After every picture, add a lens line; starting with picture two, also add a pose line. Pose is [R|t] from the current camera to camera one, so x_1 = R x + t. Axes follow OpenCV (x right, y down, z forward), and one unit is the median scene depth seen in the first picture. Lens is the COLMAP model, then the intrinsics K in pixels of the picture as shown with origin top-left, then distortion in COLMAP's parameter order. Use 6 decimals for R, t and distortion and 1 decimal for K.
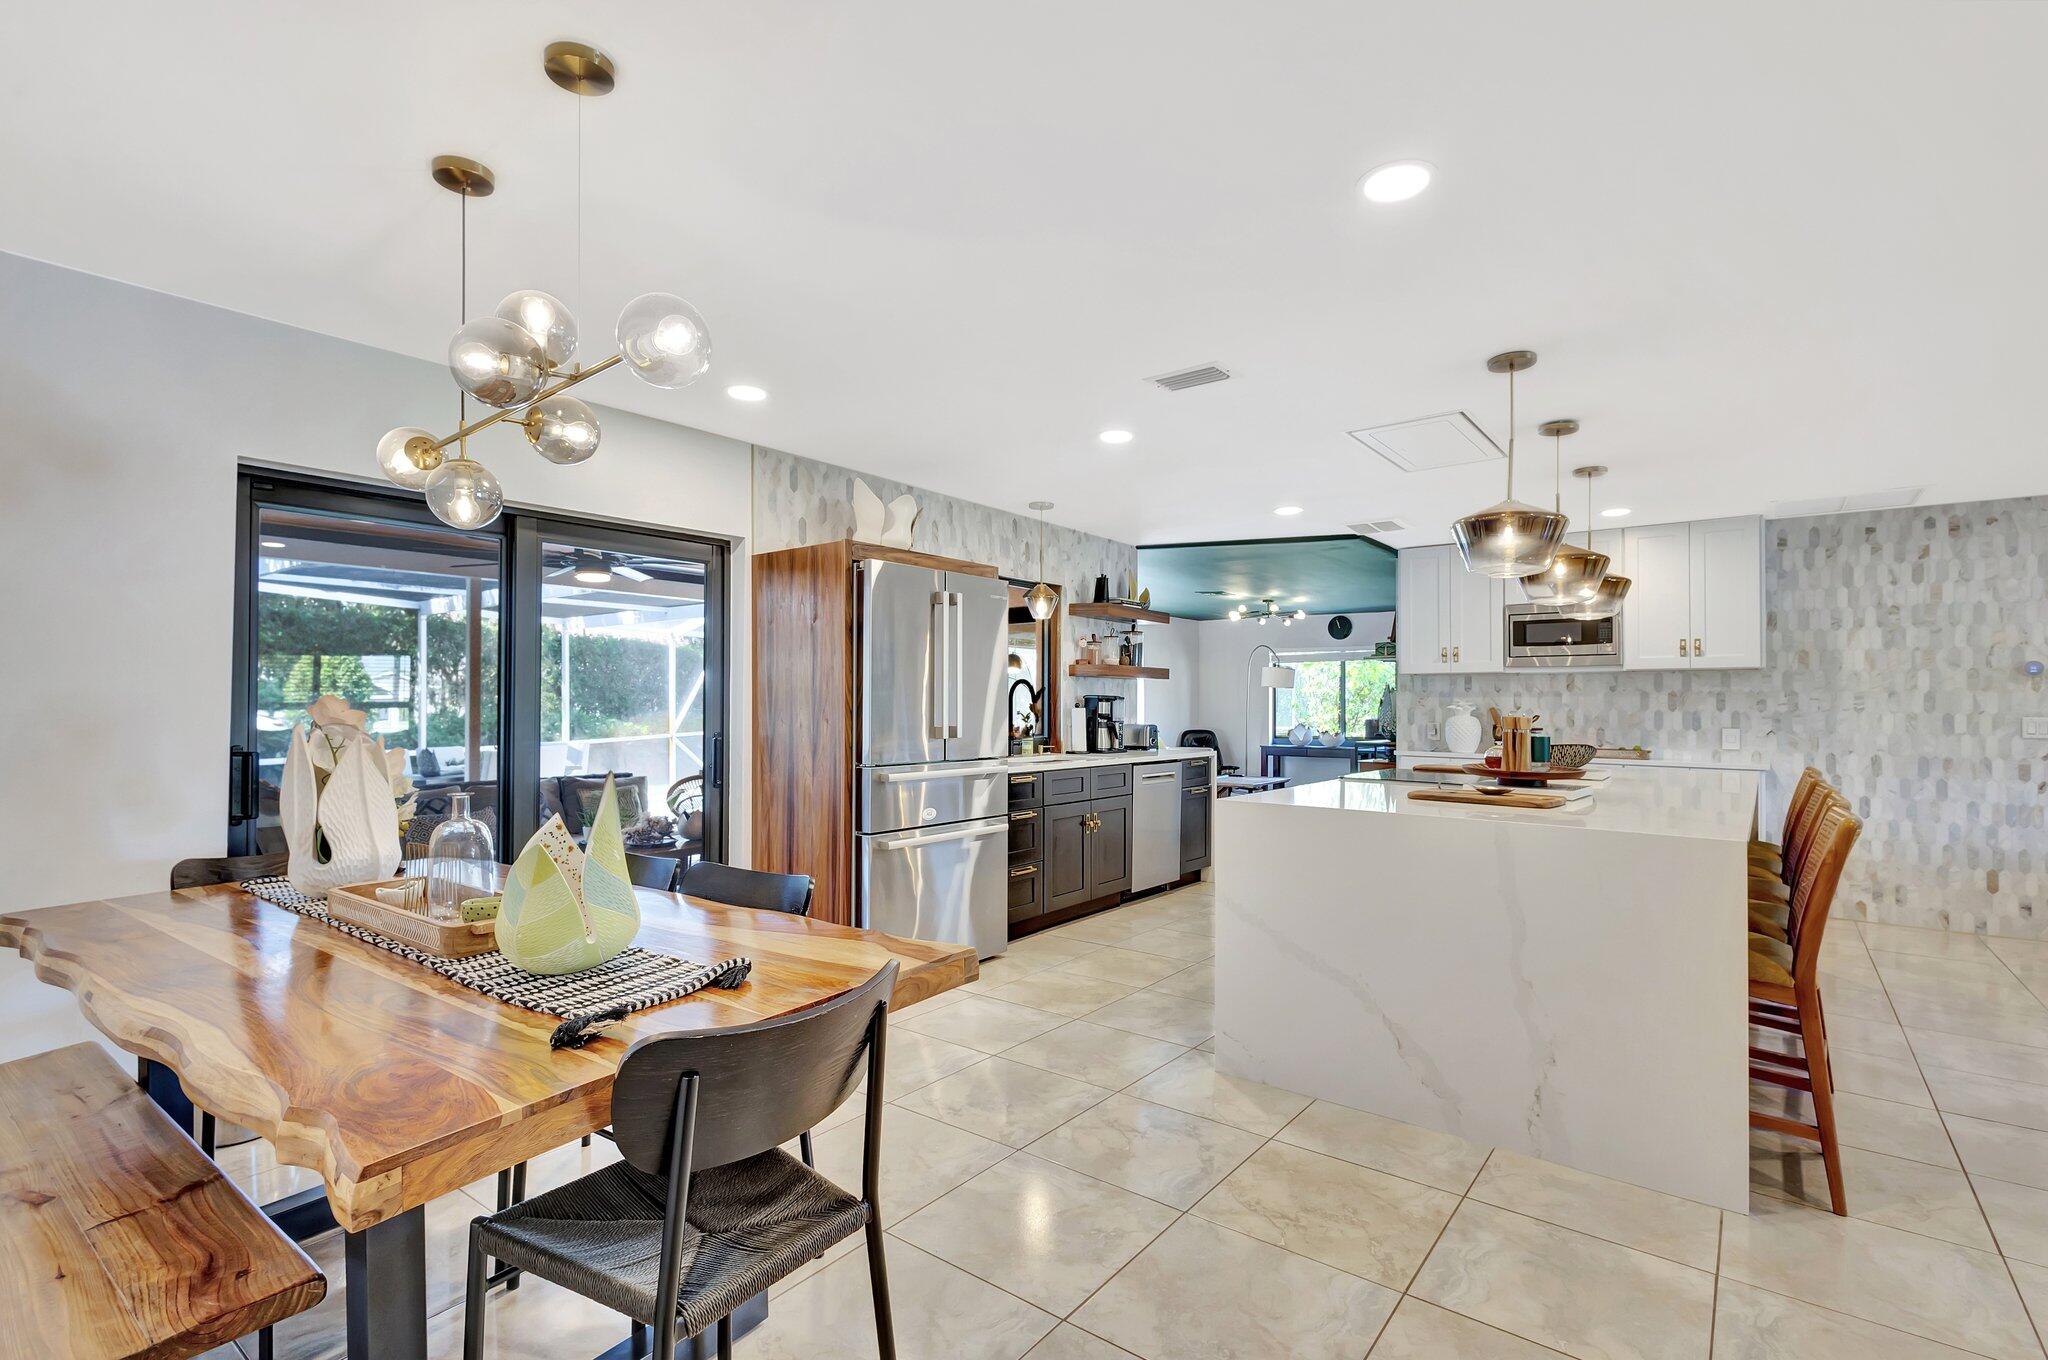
lens RADIAL K [[952.2, 0, 1025.5], [0, 952.2, 691.1], [0, 0, 1]] dist [0.017300, -0.004633]
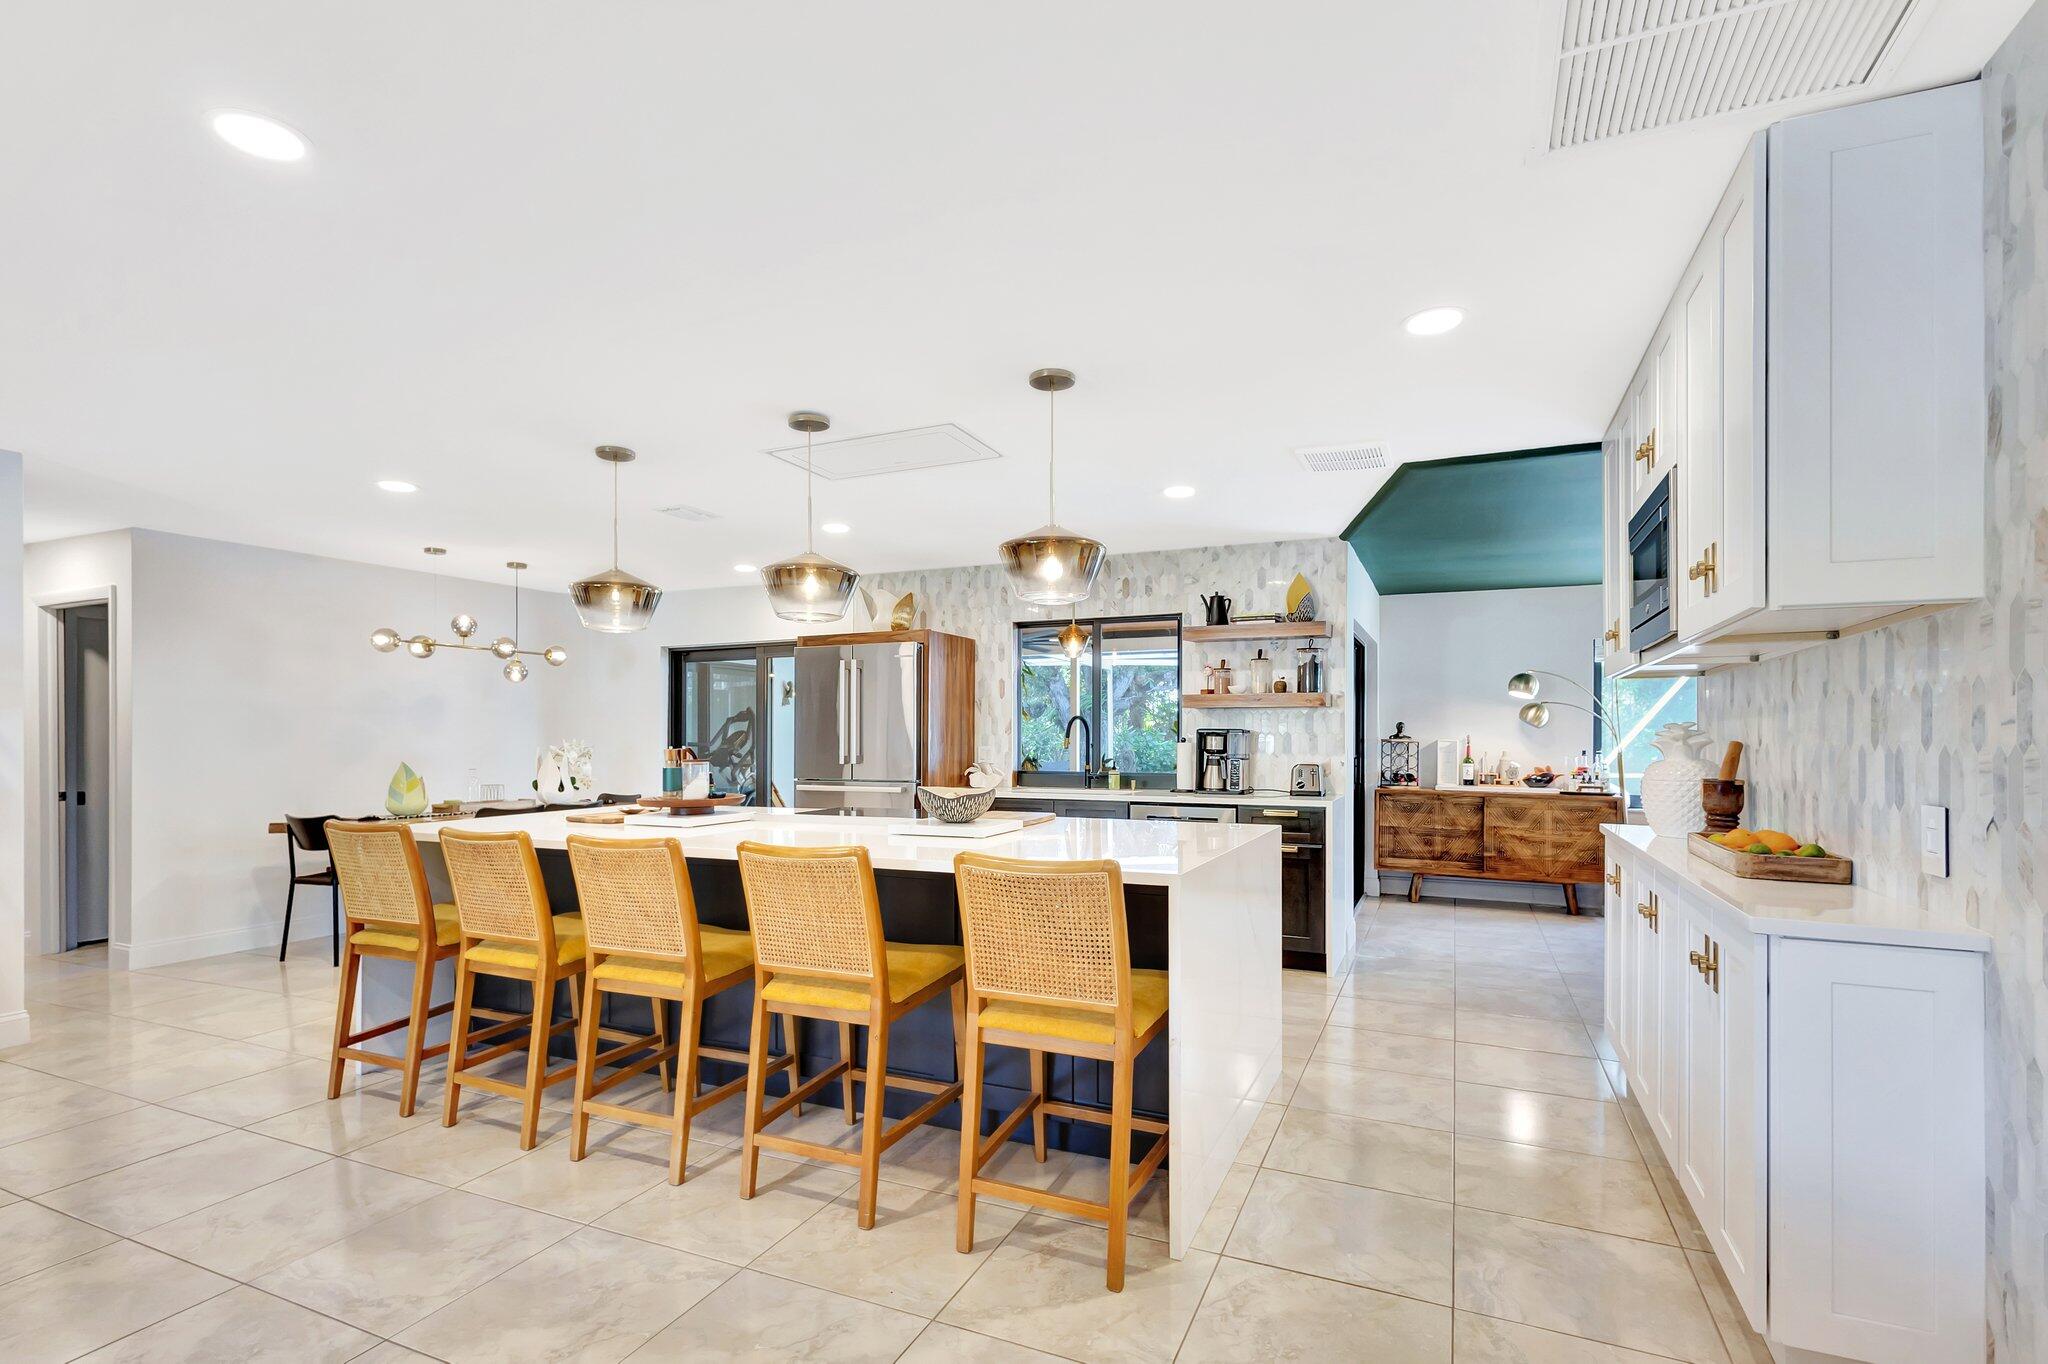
lens RADIAL K [[952.2, 0, 1015.3], [0, 952.2, 734.0], [0, 0, 1]] dist [0.017300, -0.004633]
pose [[0.230384, -0.011855, -0.973028, 0.991882], [0.013878, 0.999864, -0.008896, 0.015803], [0.973001, -0.011454, 0.230517, 0.672931]]
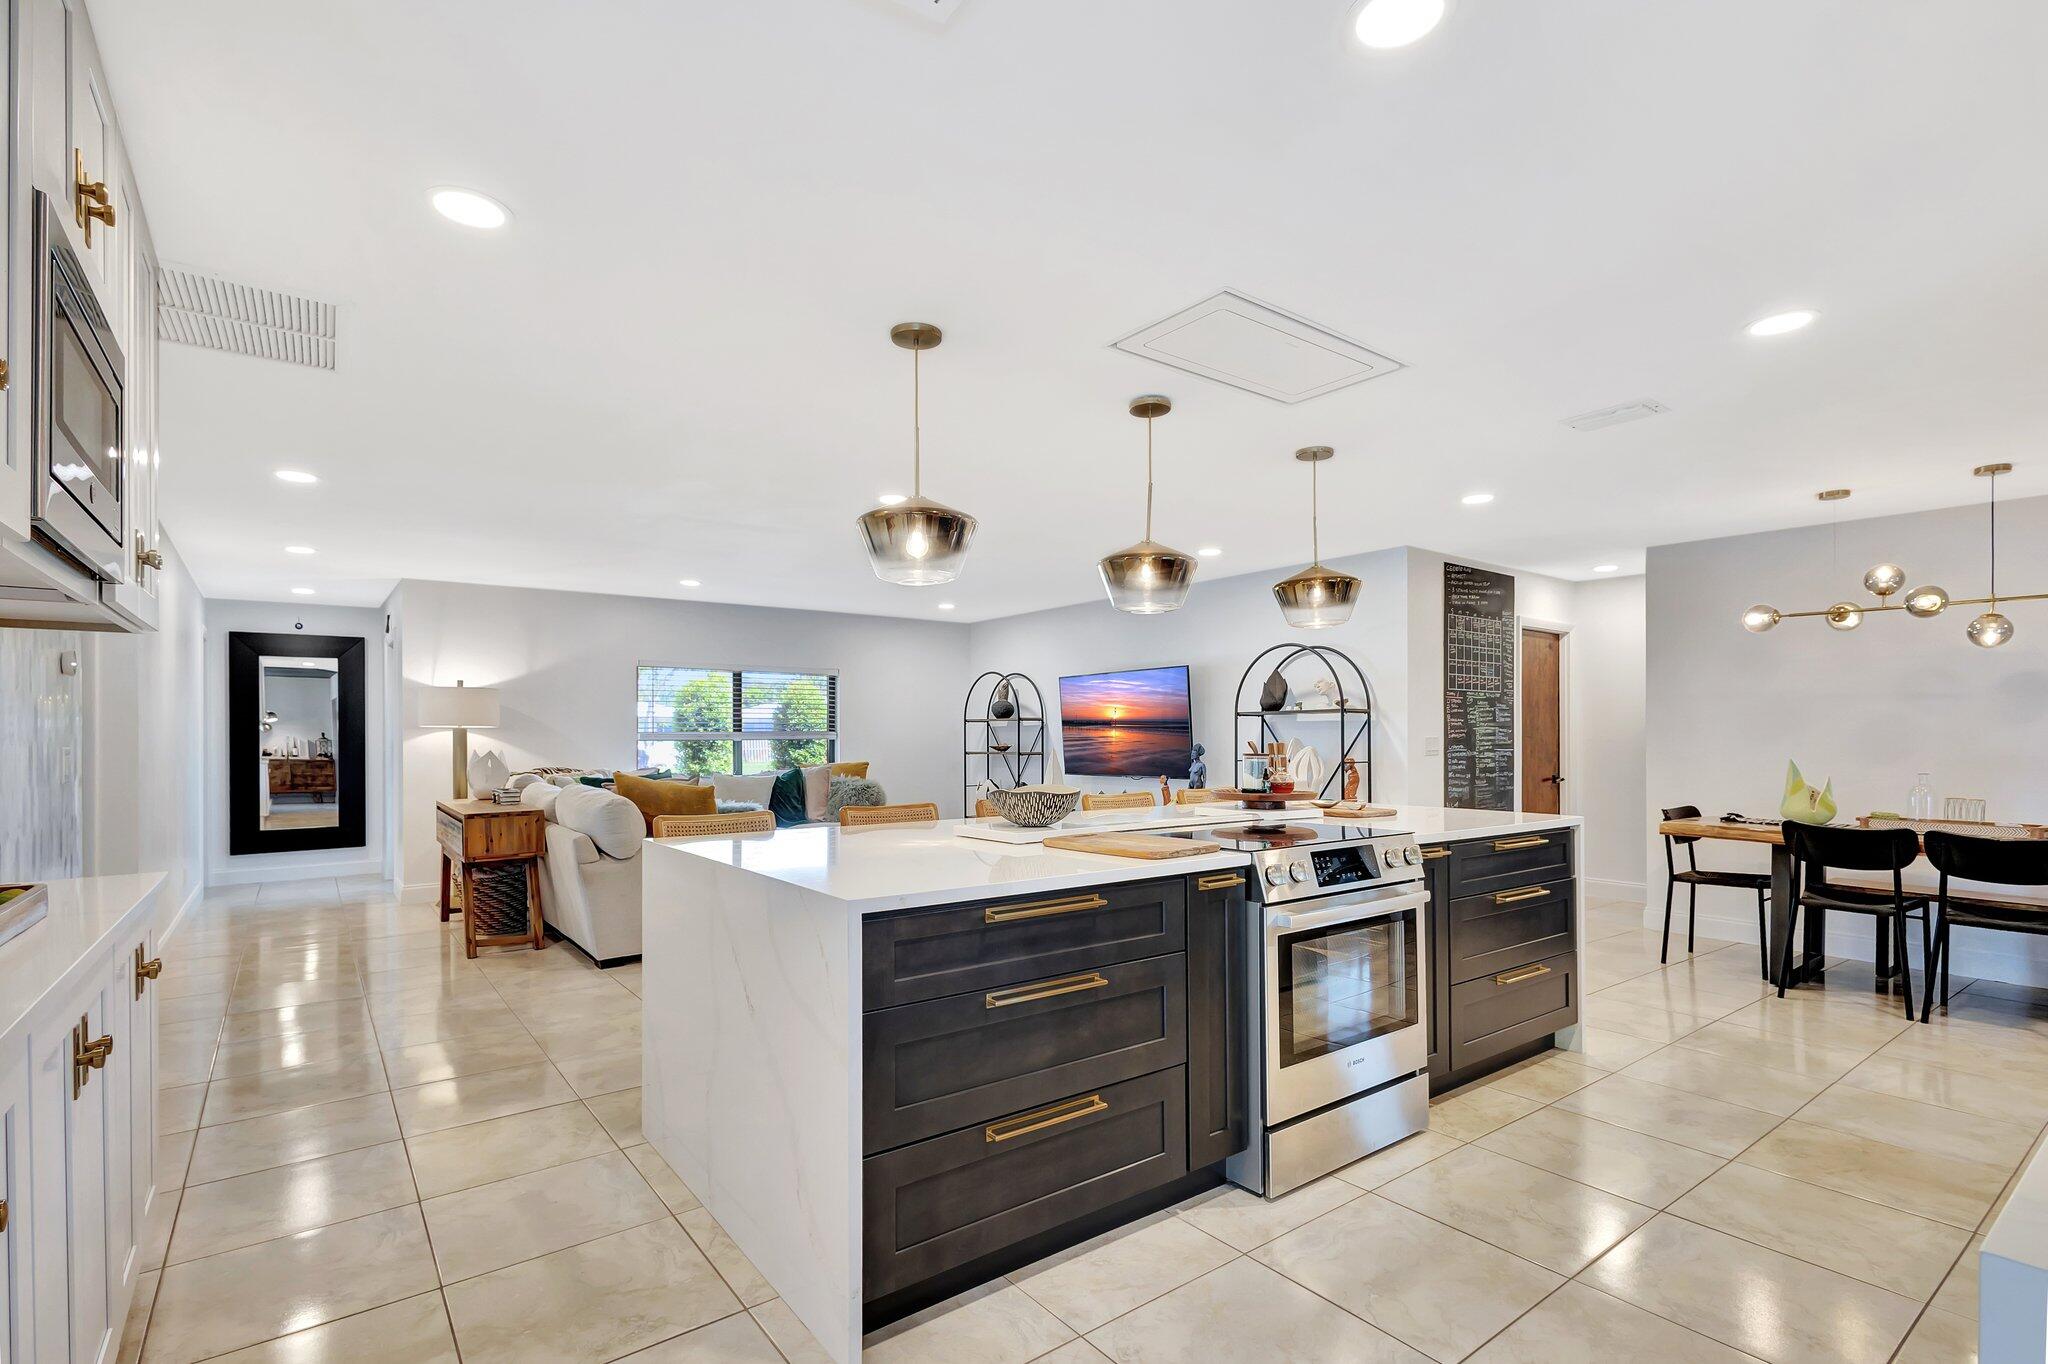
lens RADIAL K [[952.2, 0, 1028.8], [0, 952.2, 724.7], [0, 0, 1]] dist [0.017300, -0.004633]
pose [[-0.964238, -0.003225, 0.265020, 0.299238], [-0.008241, 0.999807, -0.017817, 0.017091], [-0.264911, -0.019364, -0.964078, 1.272066]]
